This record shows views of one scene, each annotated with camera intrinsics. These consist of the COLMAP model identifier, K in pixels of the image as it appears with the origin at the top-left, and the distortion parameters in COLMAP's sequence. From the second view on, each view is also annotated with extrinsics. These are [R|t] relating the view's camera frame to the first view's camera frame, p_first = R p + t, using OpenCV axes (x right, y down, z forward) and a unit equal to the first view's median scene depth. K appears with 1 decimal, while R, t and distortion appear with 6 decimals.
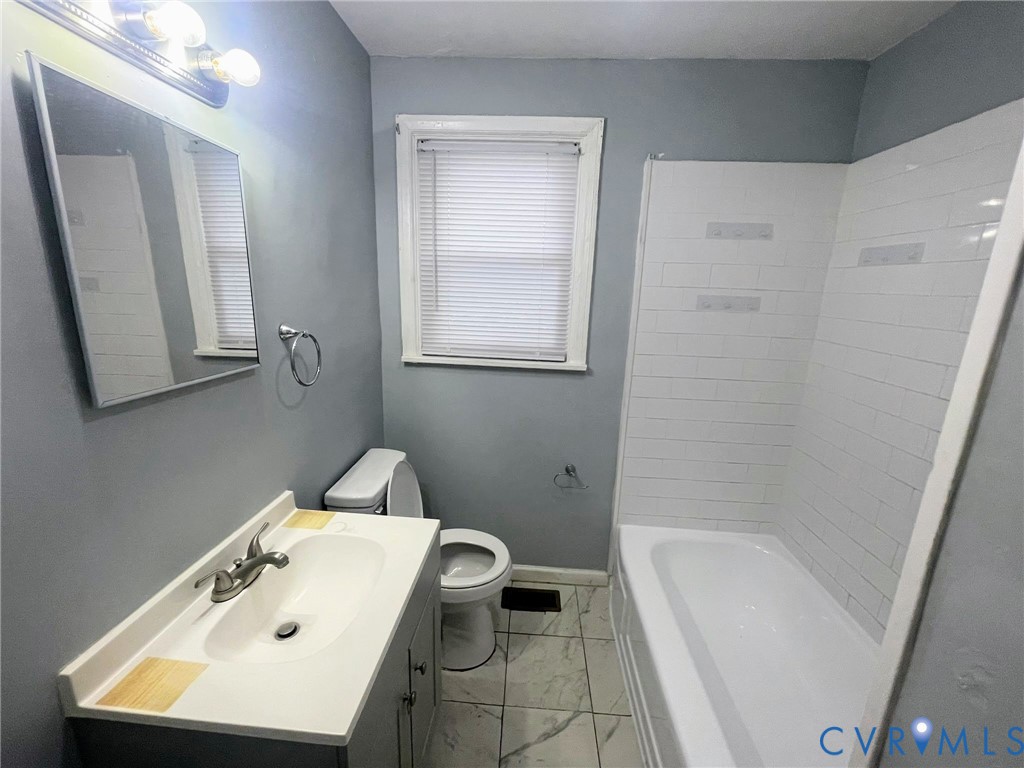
lens RADIAL K [[412.6, 0, 510.0], [0, 412.6, 381.9], [0, 0, 1]] dist [-0.002095, -0.000061]
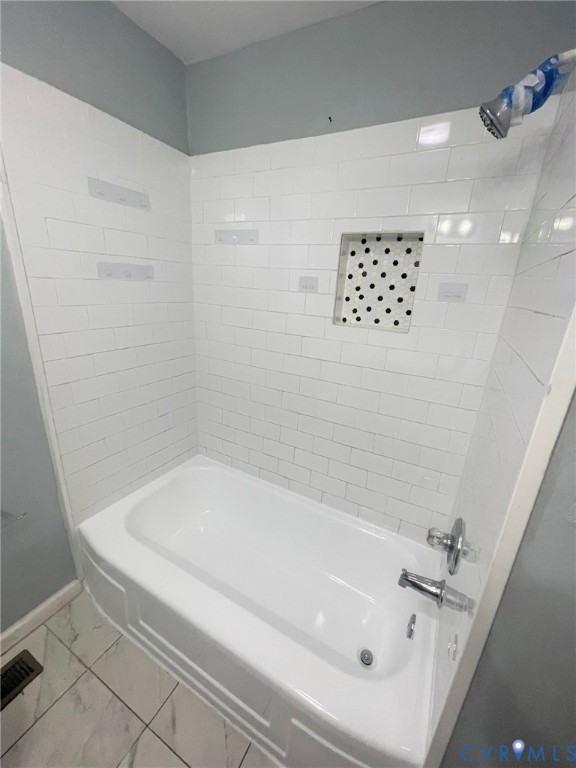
lens RADIAL K [[309.4, 0, 286.2], [0, 309.4, 380.9], [0, 0, 1]] dist [-0.002095, -0.000061]
pose [[0.420200, -0.283340, 0.862062, -0.039134], [0.161208, 0.958199, 0.236360, -0.048953], [-0.892997, 0.039653, 0.448312, 0.319593]]
